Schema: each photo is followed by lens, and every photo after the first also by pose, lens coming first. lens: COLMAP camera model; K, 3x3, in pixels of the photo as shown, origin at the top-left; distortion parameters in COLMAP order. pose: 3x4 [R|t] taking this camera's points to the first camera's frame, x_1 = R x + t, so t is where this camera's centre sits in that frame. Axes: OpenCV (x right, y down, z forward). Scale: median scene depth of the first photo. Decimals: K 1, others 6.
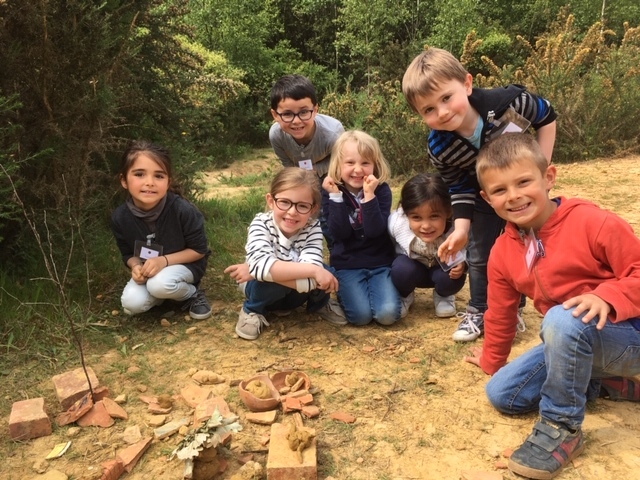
lens RADIAL K [[549.3, 0, 321.8], [0, 549.3, 239.3], [0, 0, 1]] dist [0.093480, -0.133754]
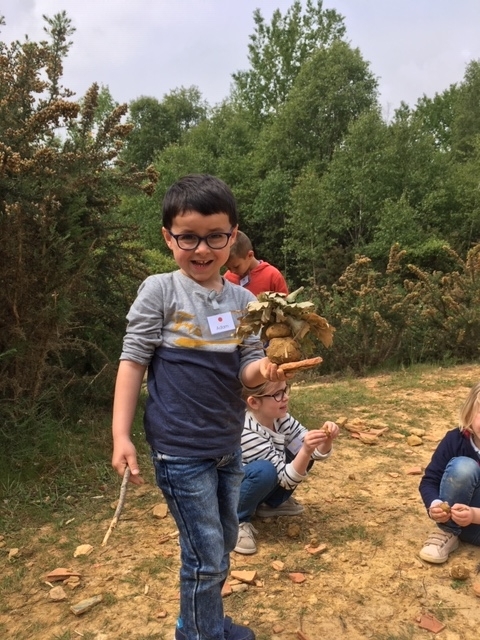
lens RADIAL K [[549.3, 0, 240.0], [0, 549.3, 320.0], [0, 0, 1]] dist [0.093480, -0.133754]
pose [[0.997902, 0.005754, -0.064490, 0.074102], [-0.018767, 0.978989, -0.203047, 0.010400], [0.061966, 0.203831, 0.977043, -0.150919]]
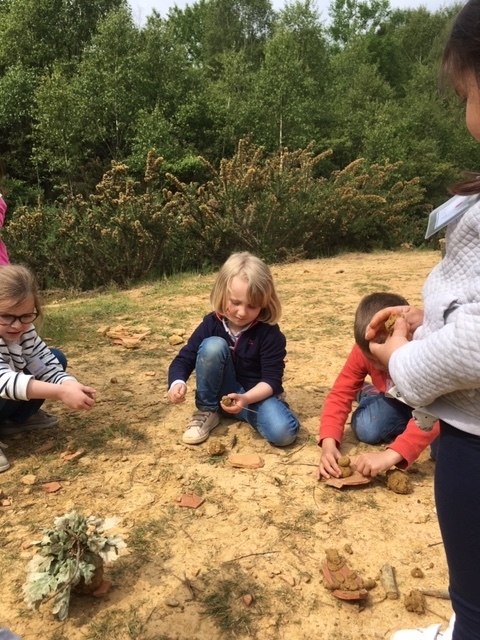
lens RADIAL K [[549.1, 0, 239.6], [0, 549.1, 318.7], [0, 0, 1]] dist [0.097631, -0.142088]
pose [[0.938572, -0.066894, 0.338537, 0.104708], [0.089262, 0.994706, -0.050923, 0.047418], [-0.333338, 0.078013, 0.939574, -0.074410]]
